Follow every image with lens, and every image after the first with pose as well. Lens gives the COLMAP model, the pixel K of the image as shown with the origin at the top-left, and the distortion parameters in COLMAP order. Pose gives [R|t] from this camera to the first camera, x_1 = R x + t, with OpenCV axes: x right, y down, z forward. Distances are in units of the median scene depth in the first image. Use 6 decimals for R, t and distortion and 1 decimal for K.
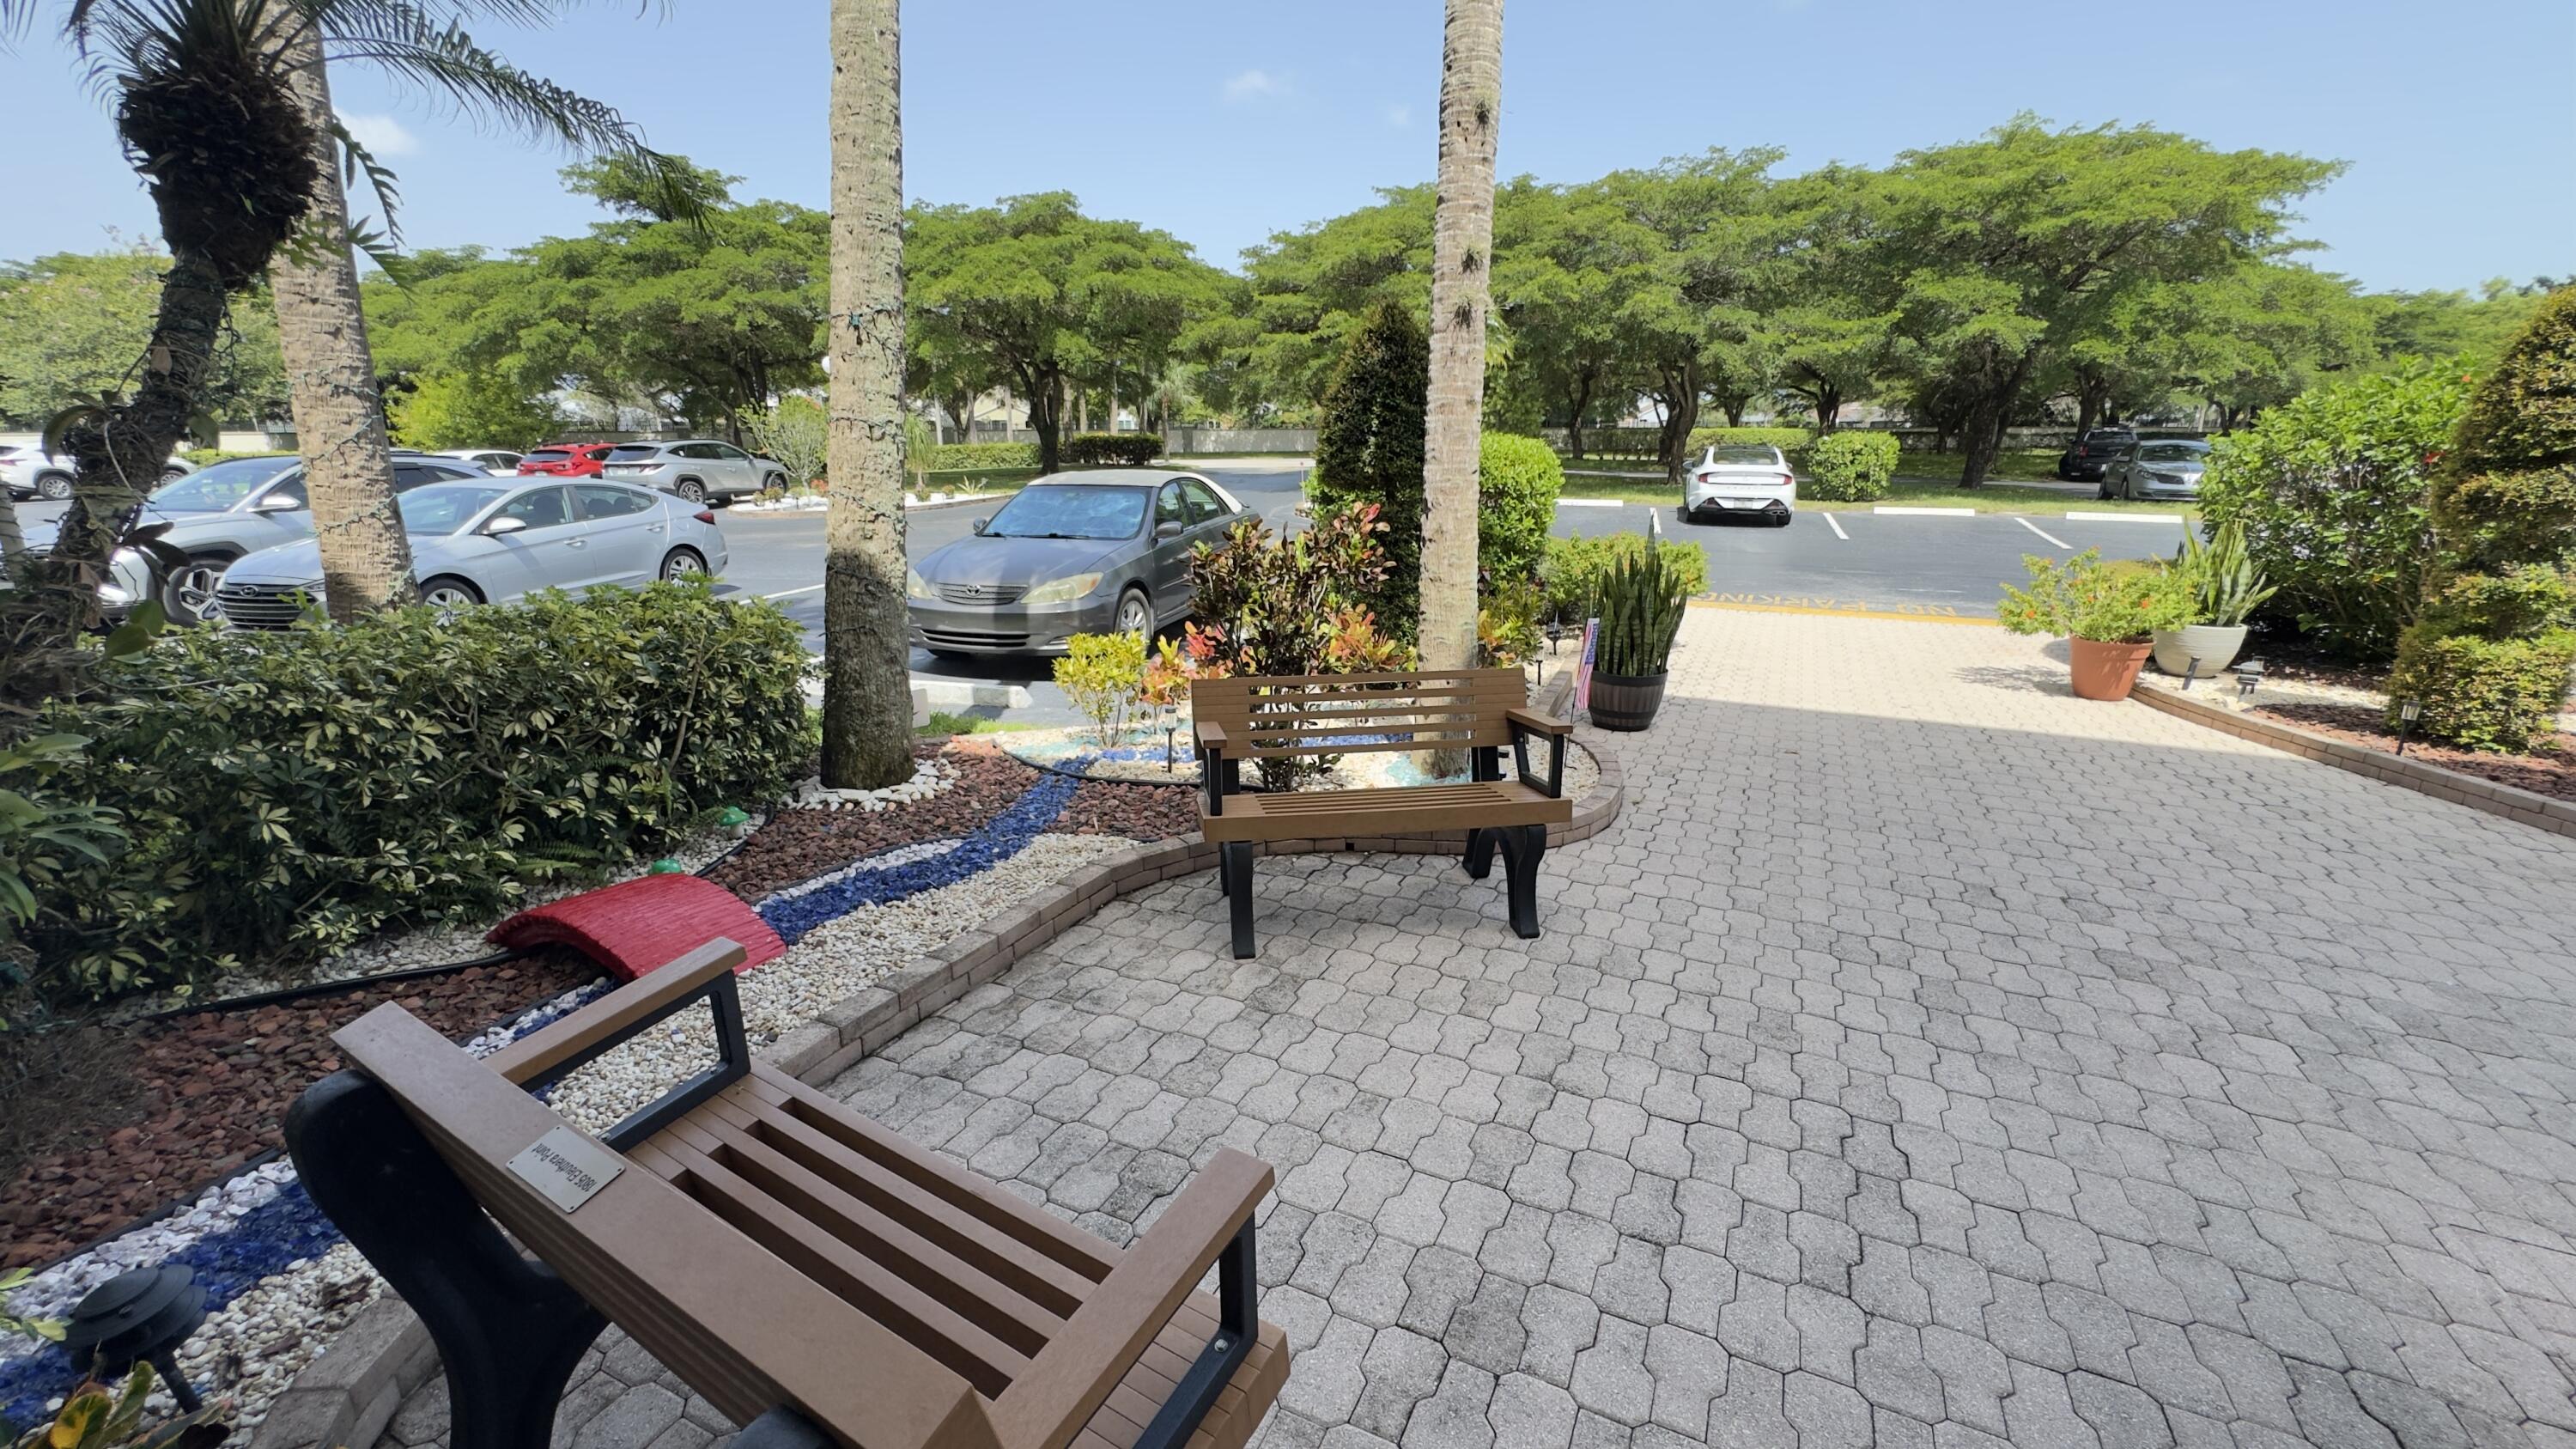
lens RADIAL K [[1034.6, 0, 1283.6], [0, 1034.6, 729.2], [0, 0, 1]] dist [-0.002978, -0.000181]
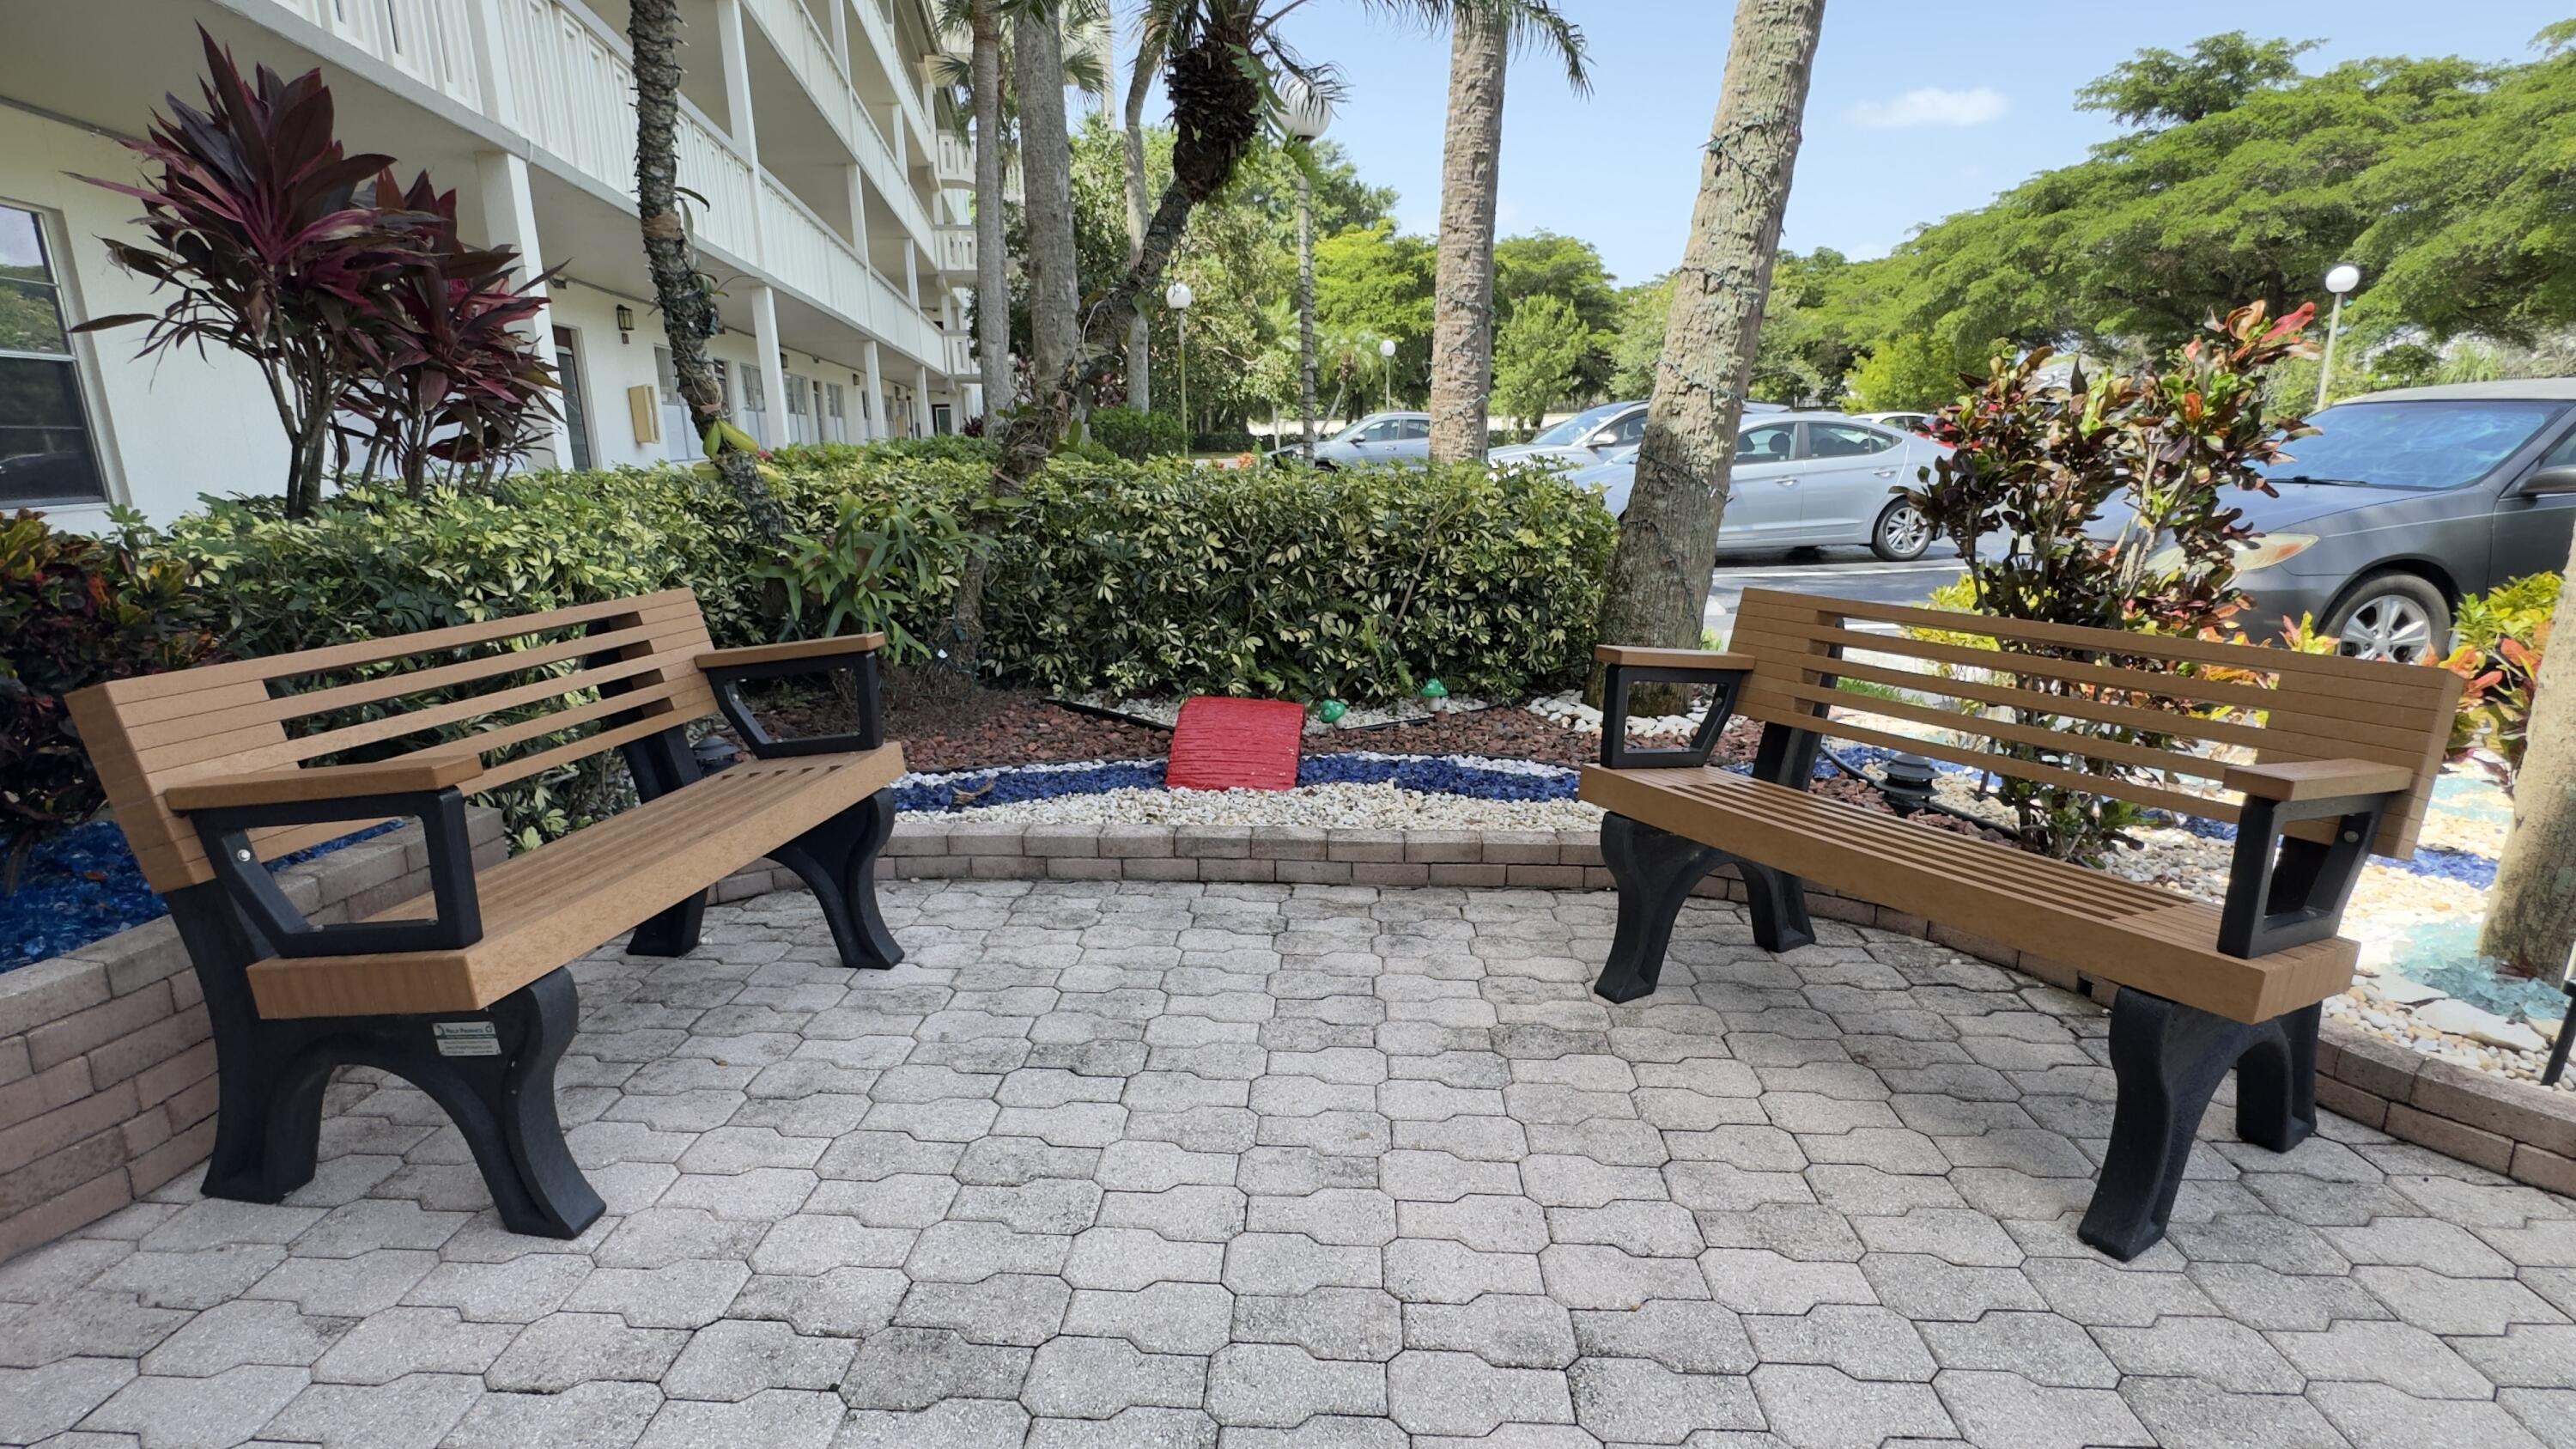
lens RADIAL K [[1223.4, 0, 1286.6], [0, 1223.4, 729.8], [0, 0, 1]] dist [-0.006026, 0.001215]
pose [[0.387828, 0.213795, -0.896594, 0.345123], [-0.236457, 0.963252, 0.127409, 0.005466], [0.890886, 0.162593, 0.424129, 0.300392]]
